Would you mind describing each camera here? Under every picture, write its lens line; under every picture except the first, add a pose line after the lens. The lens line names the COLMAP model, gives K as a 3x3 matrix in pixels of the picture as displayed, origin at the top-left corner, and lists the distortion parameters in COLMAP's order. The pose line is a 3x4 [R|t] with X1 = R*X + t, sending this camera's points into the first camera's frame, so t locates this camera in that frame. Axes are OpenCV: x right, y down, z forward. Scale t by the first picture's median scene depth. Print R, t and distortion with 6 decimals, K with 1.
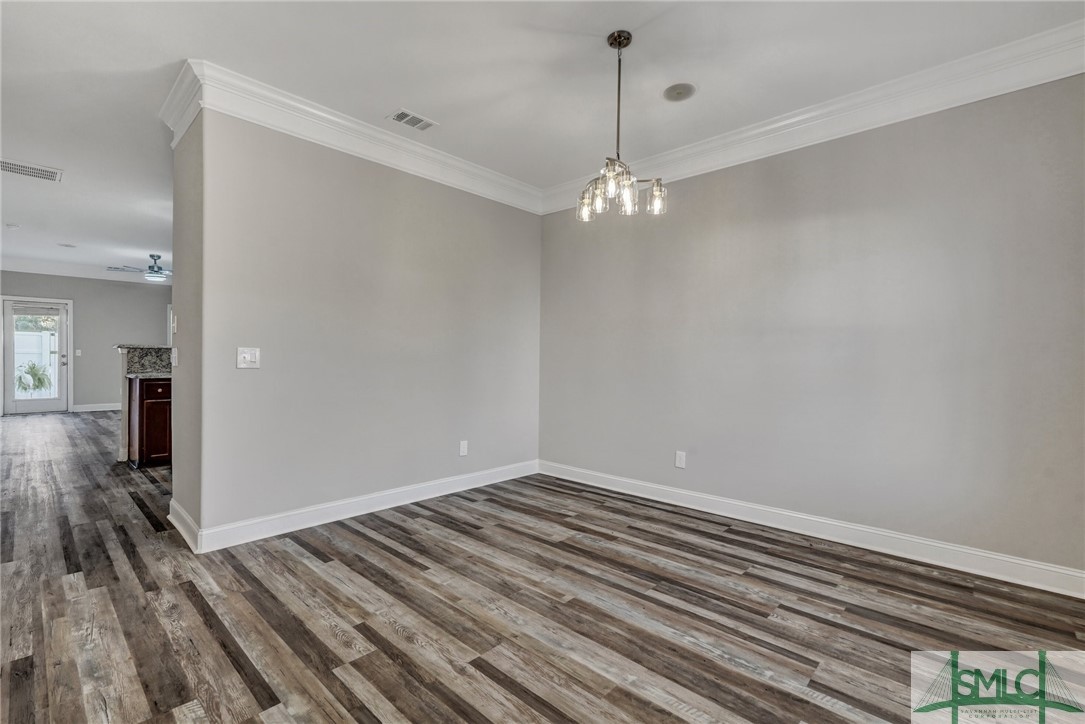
lens RADIAL K [[486.5, 0, 535.4], [0, 486.5, 365.8], [0, 0, 1]] dist [-0.014469, 0.008191]
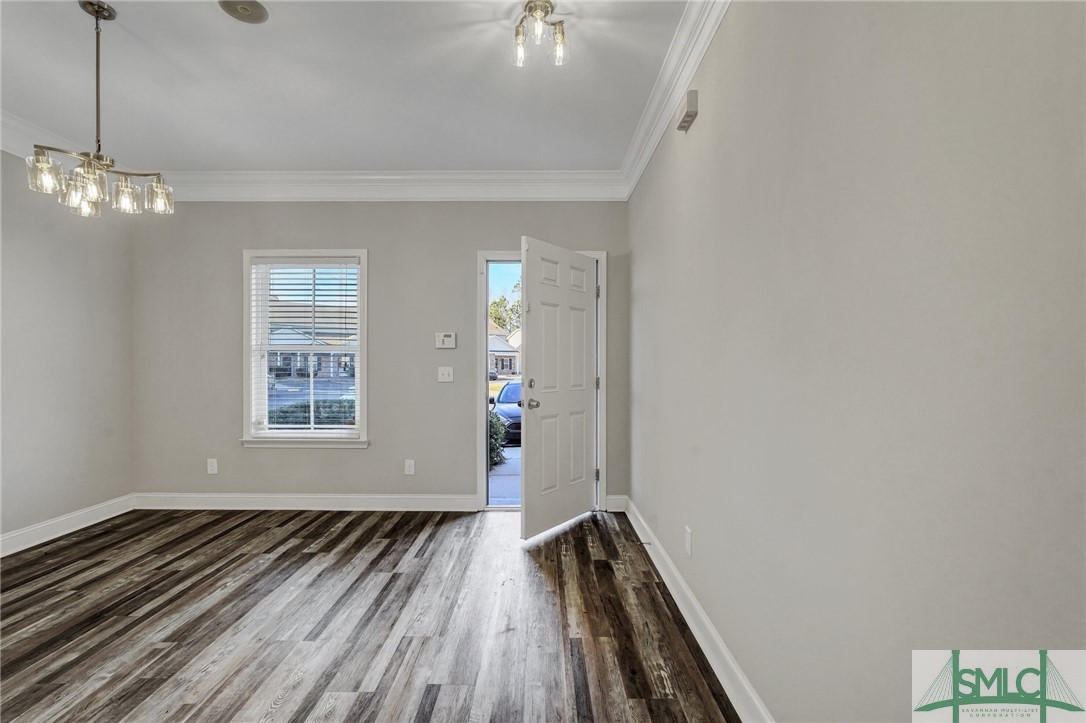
lens RADIAL K [[486.9, 0, 547.9], [0, 486.9, 362.7], [0, 0, 1]] dist [-0.014469, 0.008191]
pose [[-0.694675, -0.011562, 0.719230, -0.933063], [0.004622, 0.999778, 0.020537, -0.055203], [-0.719309, 0.017590, -0.694468, 0.954211]]
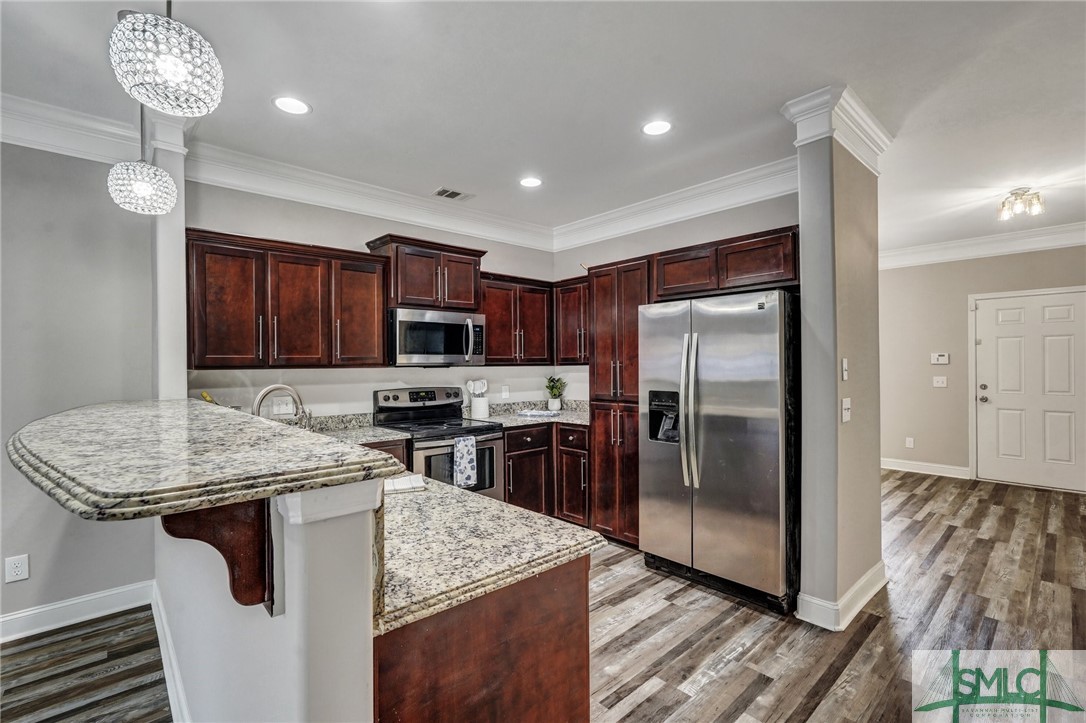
lens RADIAL K [[486.9, 0, 541.1], [0, 486.9, 361.9], [0, 0, 1]] dist [-0.014469, 0.008191]
pose [[0.072375, -0.008011, 0.997345, -1.947300], [0.029040, 0.999561, 0.005922, -0.145270], [-0.996955, 0.028534, 0.072576, 1.777243]]
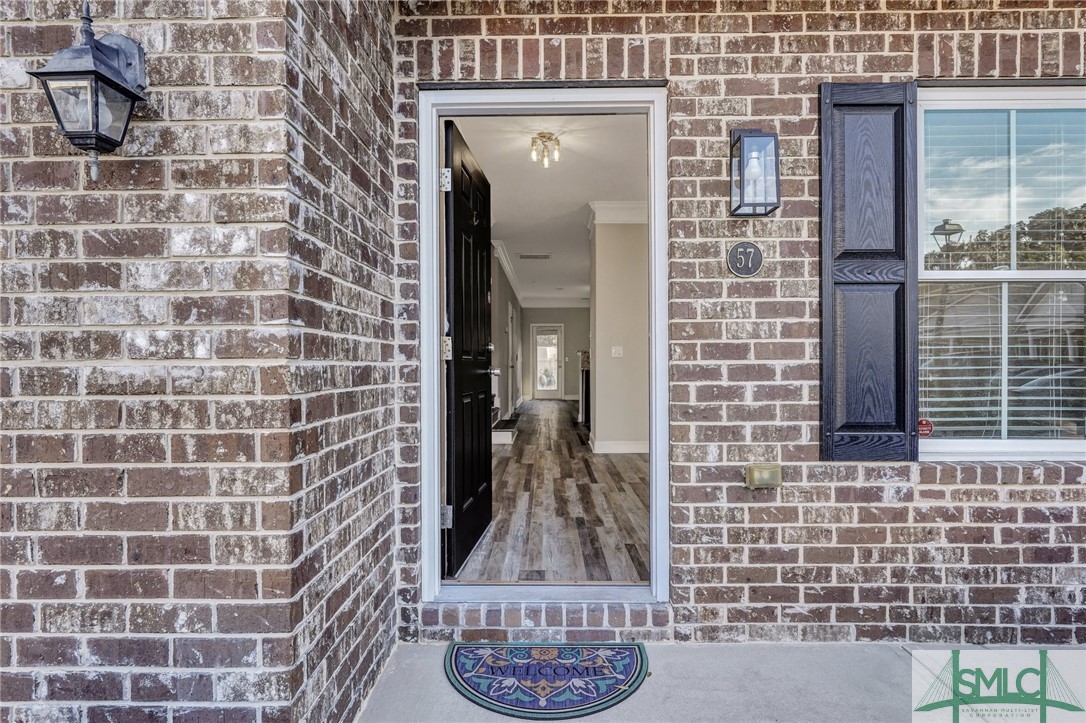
lens RADIAL K [[562.6, 0, 542.0], [0, 562.6, 364.3], [0, 0, 1]] dist [0.001121, 0.000357]
pose [[0.679987, -0.014239, -0.733086, 0.866499], [-0.003562, 0.999735, -0.022723, 0.094696], [0.733215, 0.018063, 0.679757, -0.730053]]
